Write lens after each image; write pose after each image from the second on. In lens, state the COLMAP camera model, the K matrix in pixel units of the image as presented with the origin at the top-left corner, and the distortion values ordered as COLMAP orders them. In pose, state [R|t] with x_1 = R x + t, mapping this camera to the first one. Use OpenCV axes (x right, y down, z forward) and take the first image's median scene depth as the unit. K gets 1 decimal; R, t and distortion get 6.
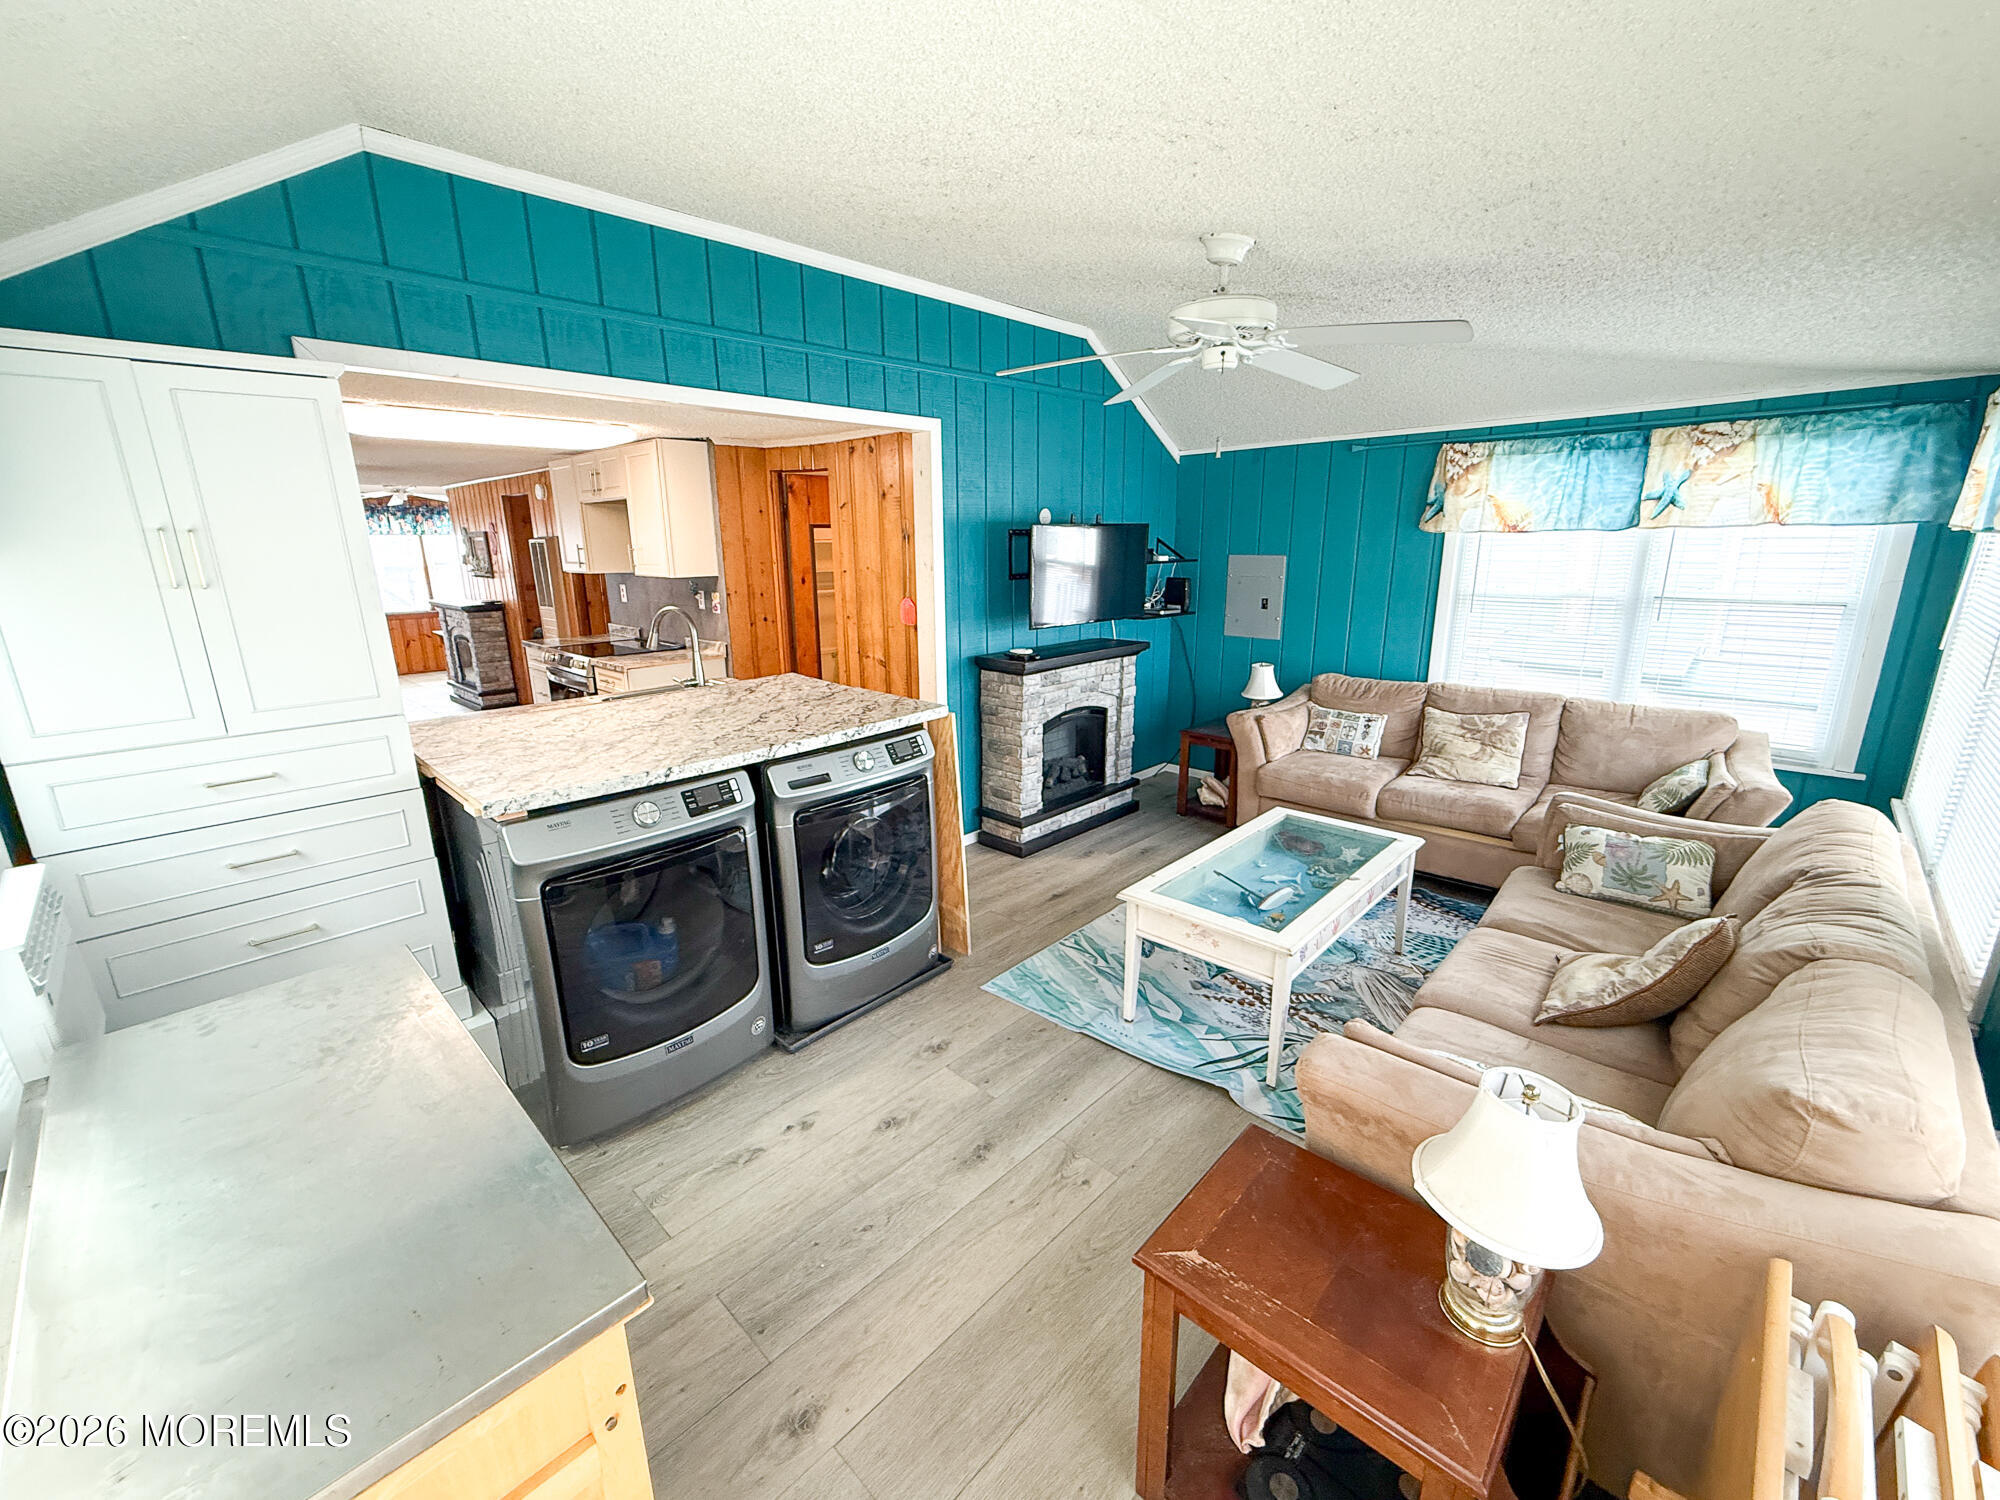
lens RADIAL K [[816.5, 0, 995.1], [0, 816.5, 746.2], [0, 0, 1]] dist [0.000170, 0.000772]
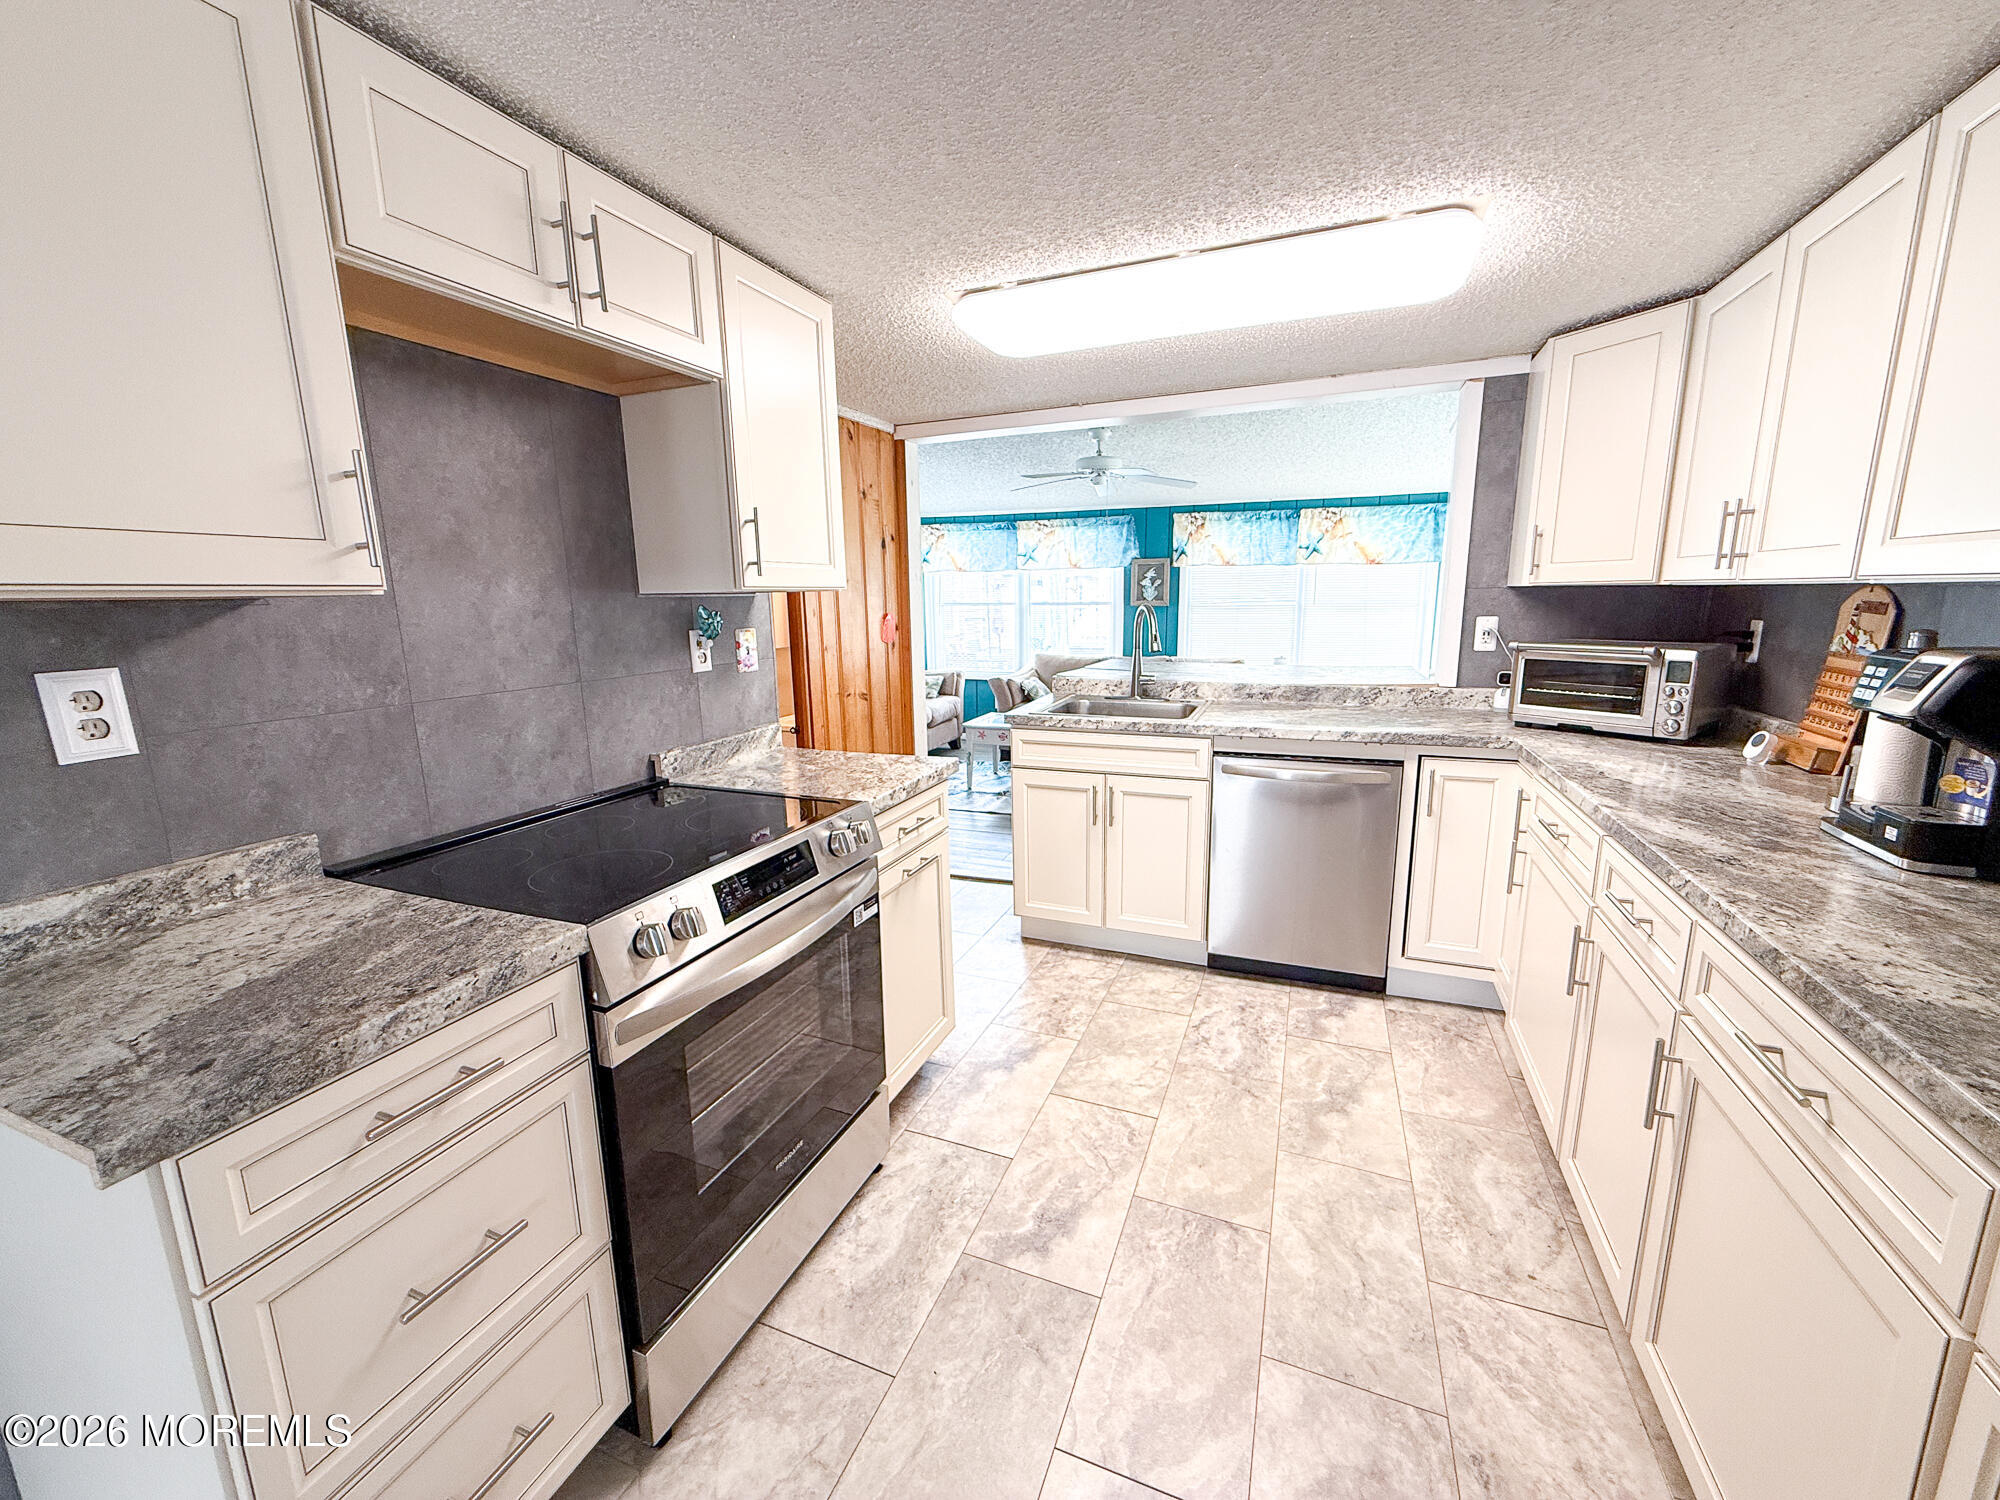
lens RADIAL K [[798.7, 0, 991.3], [0, 798.7, 751.2], [0, 0, 1]] dist [-0.000517, -0.000164]
pose [[-0.367587, -0.162302, 0.915717, -0.528446], [0.252432, 0.930273, 0.266213, -0.131899], [-0.895074, 0.329013, -0.300986, 0.652755]]
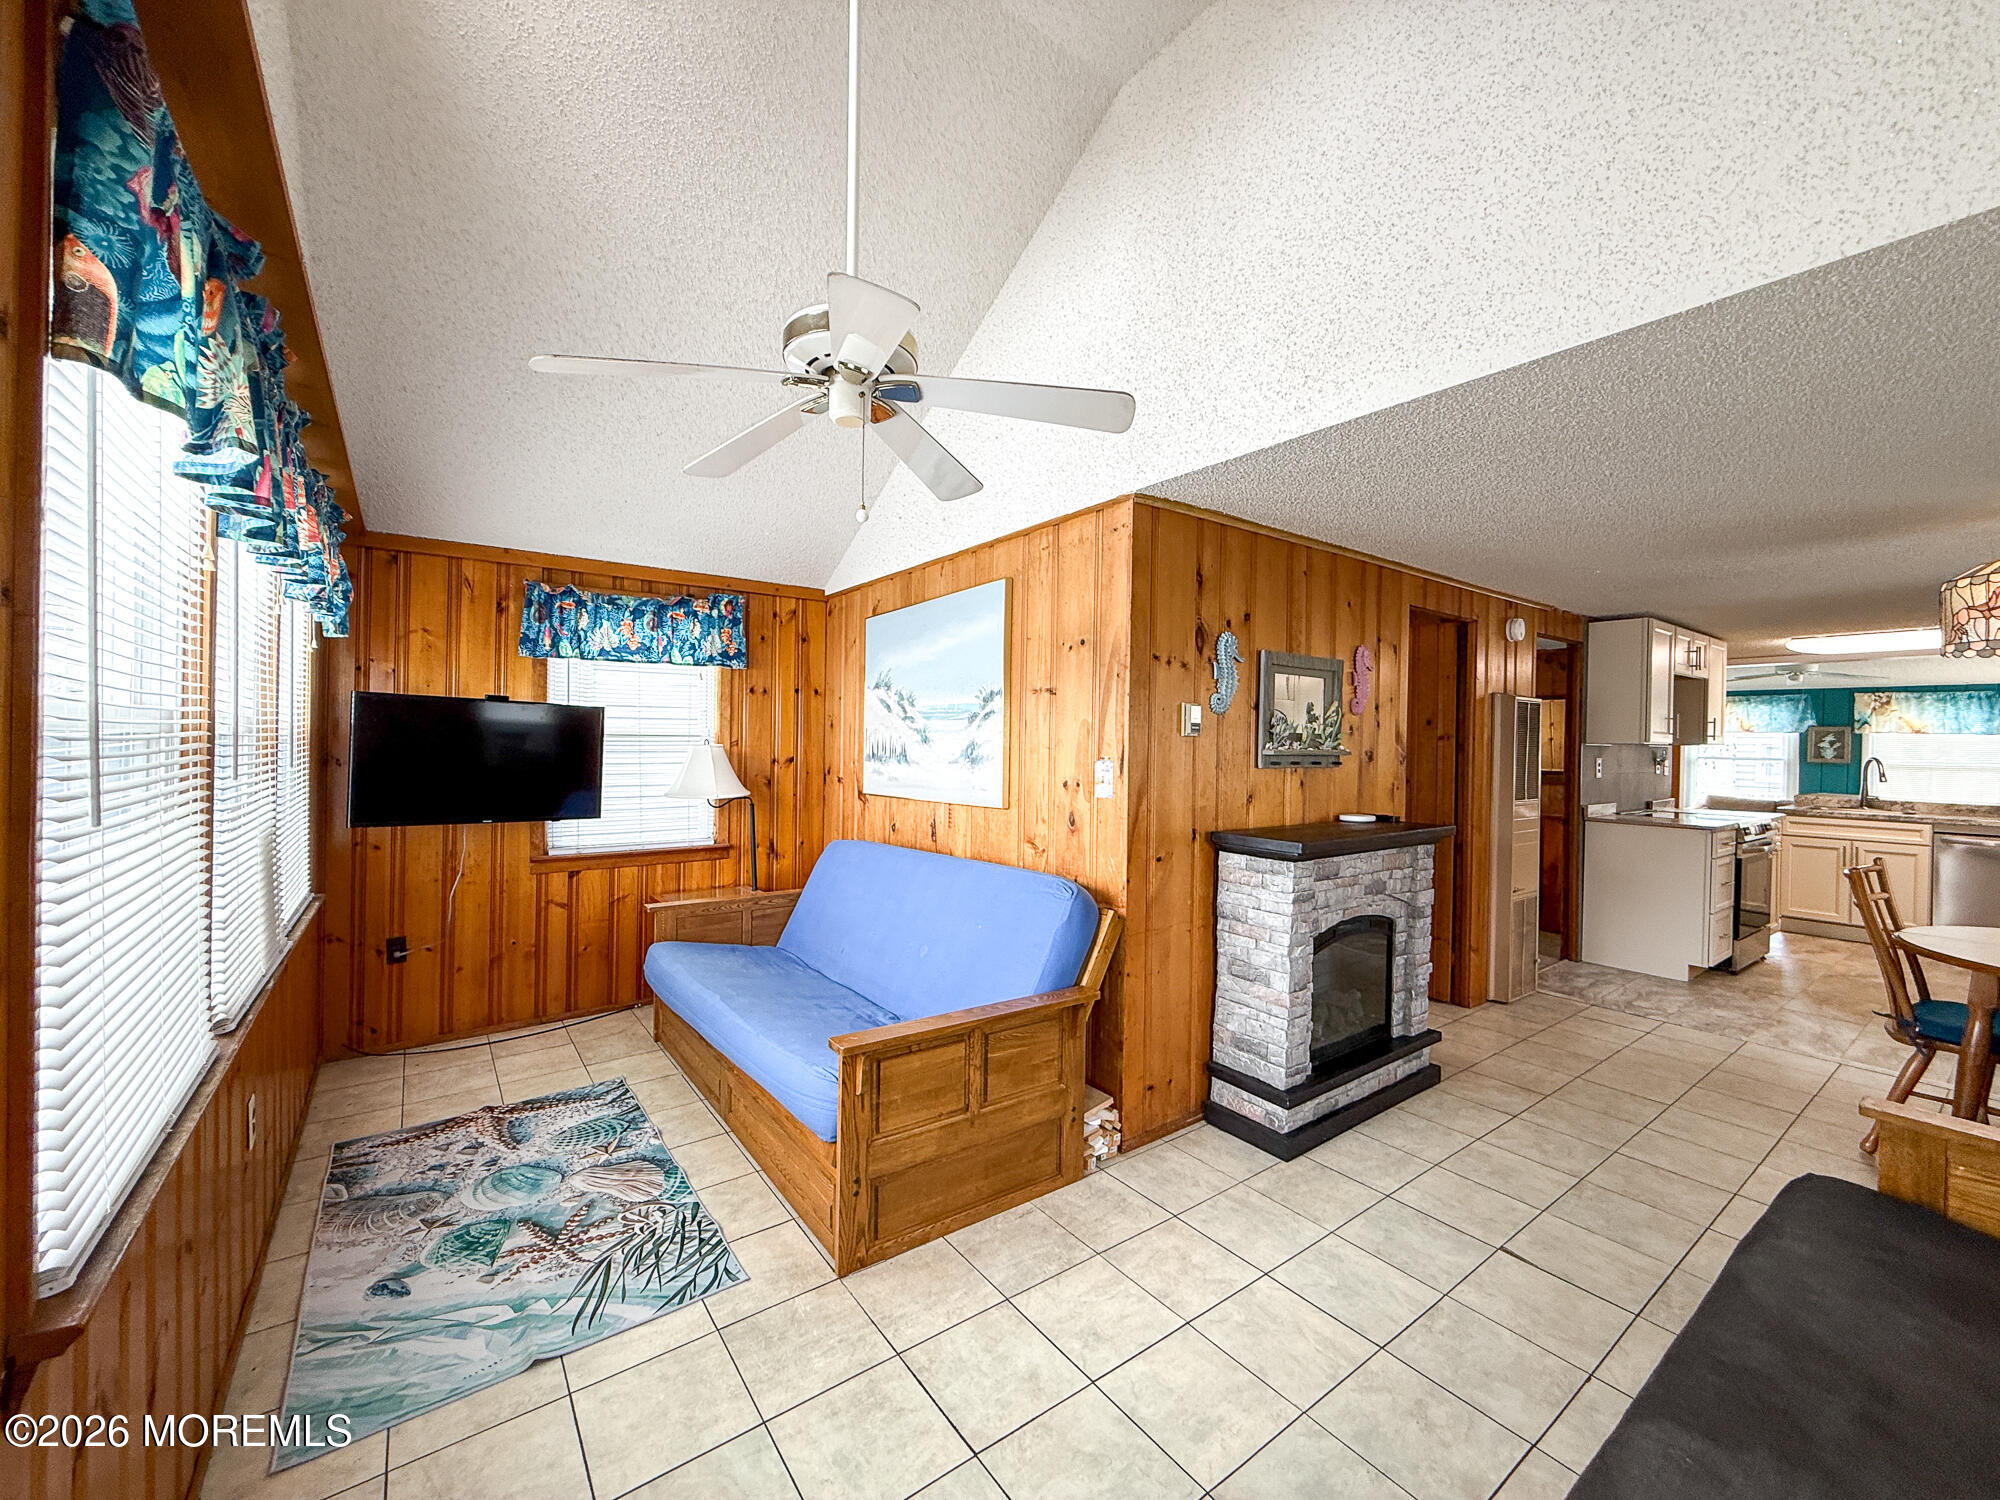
lens RADIAL K [[798.5, 0, 993.0], [0, 798.5, 750.3], [0, 0, 1]] dist [-0.001002, 0.000463]
pose [[0.173875, 0.004663, 0.984757, -1.071762], [0.229359, 0.972297, -0.045102, -0.238763], [-0.957686, 0.233704, 0.167989, 1.112477]]
